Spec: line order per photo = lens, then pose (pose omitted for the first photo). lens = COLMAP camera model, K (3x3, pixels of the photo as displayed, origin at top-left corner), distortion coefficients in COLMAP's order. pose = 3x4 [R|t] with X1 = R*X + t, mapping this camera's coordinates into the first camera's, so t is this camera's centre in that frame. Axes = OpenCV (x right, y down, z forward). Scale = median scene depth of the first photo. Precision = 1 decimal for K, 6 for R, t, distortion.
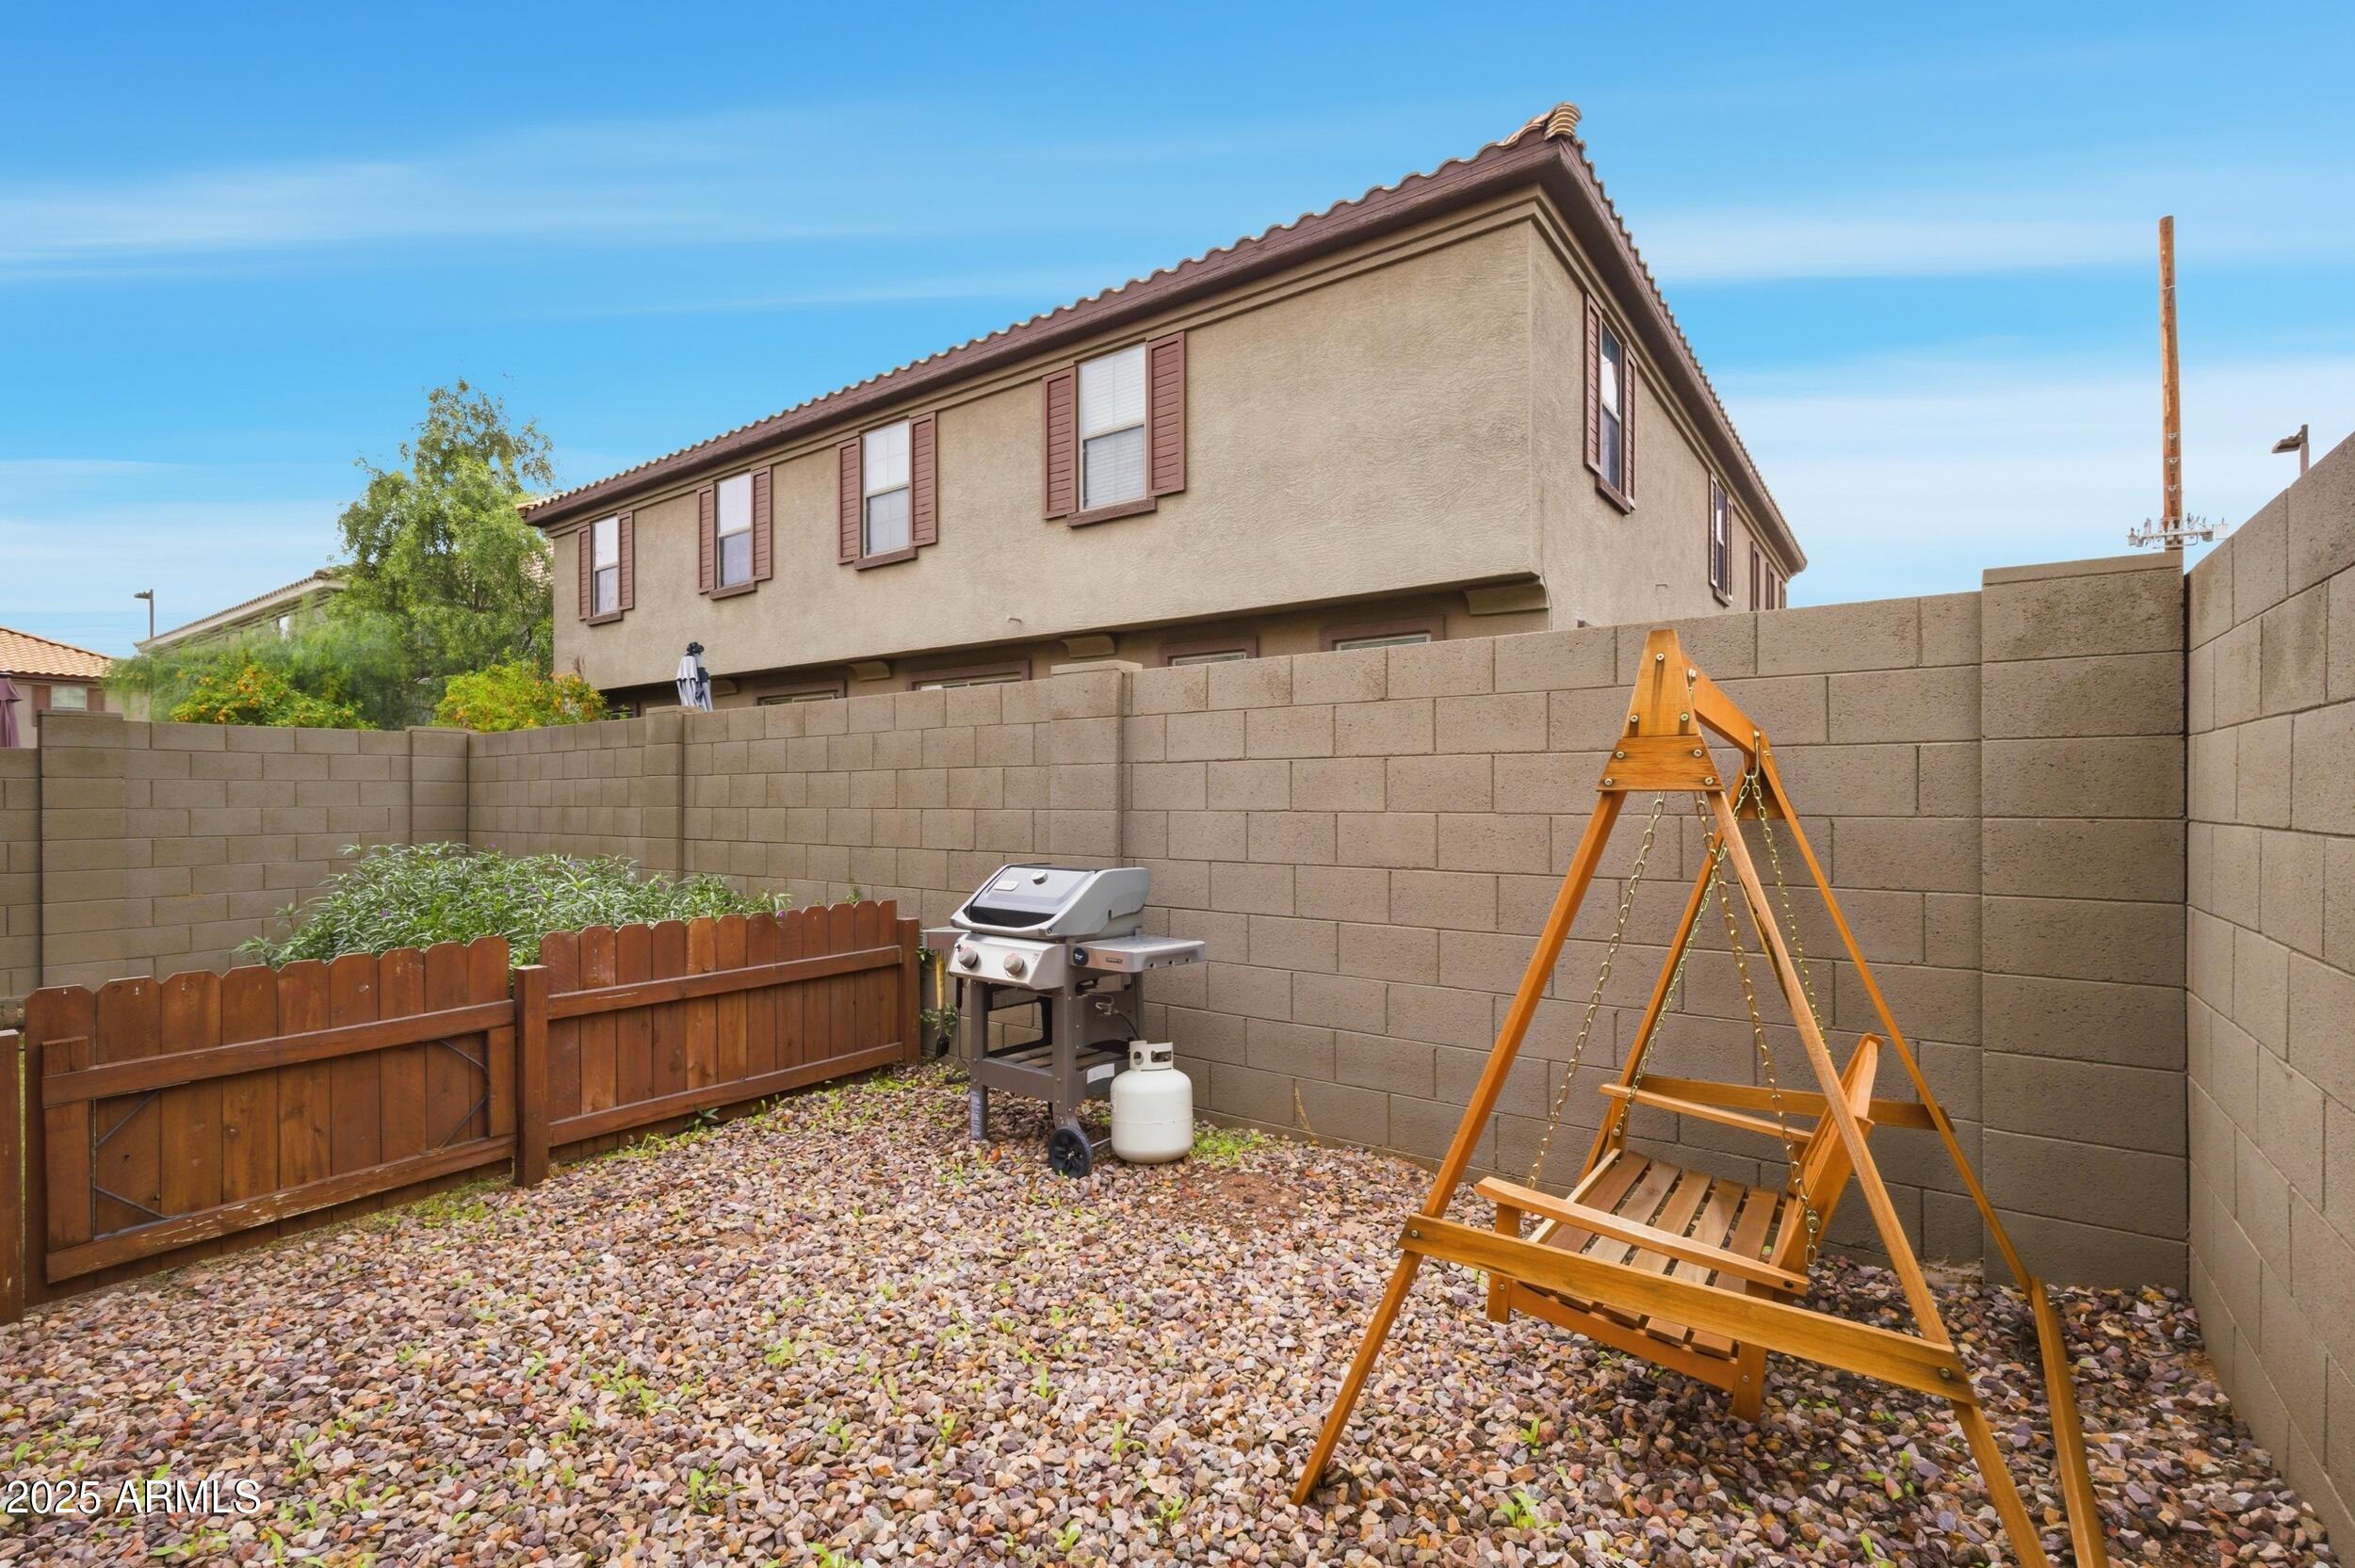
lens RADIAL K [[1038.4, 0, 1175.2], [0, 1038.4, 797.7], [0, 0, 1]] dist [-0.001565, -0.000143]
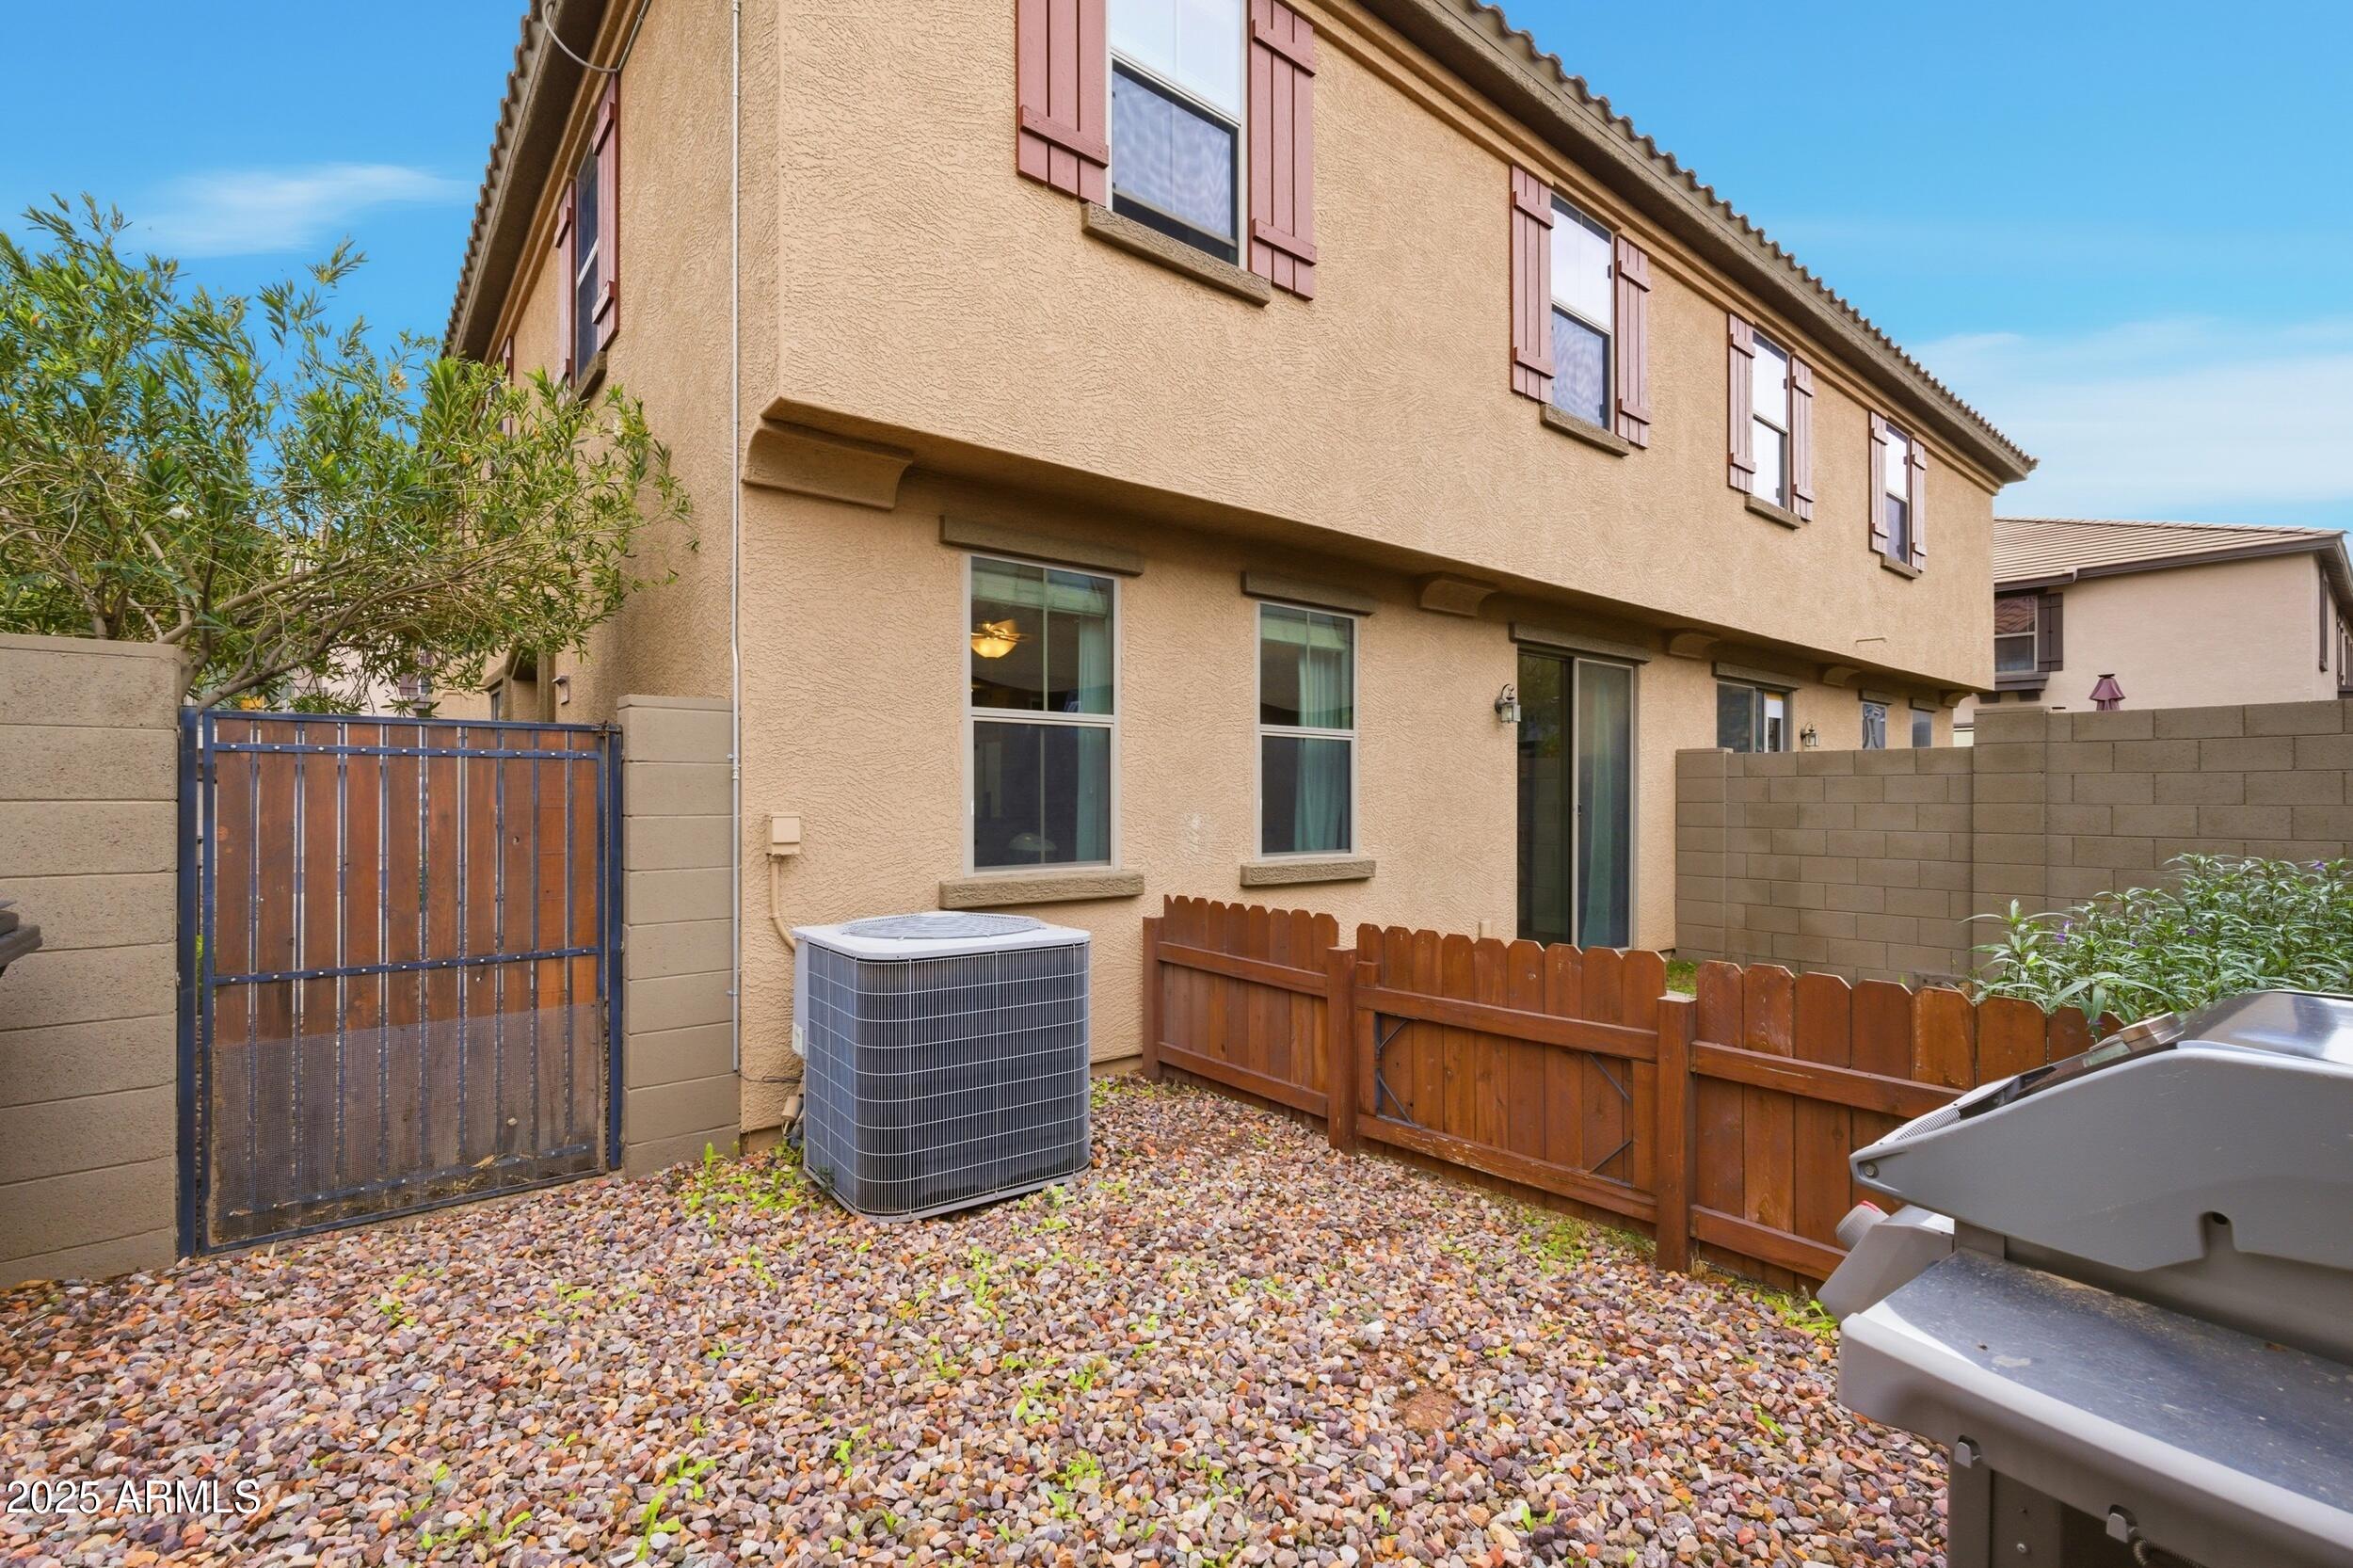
lens RADIAL K [[1037.7, 0, 1174.2], [0, 1037.7, 797.7], [0, 0, 1]] dist [-0.001565, -0.000143]
pose [[-0.257320, 0.000885, -0.966326, 0.267963], [-0.002309, 0.999996, 0.001531, 0.009473], [0.966323, 0.002625, -0.257317, 0.900748]]
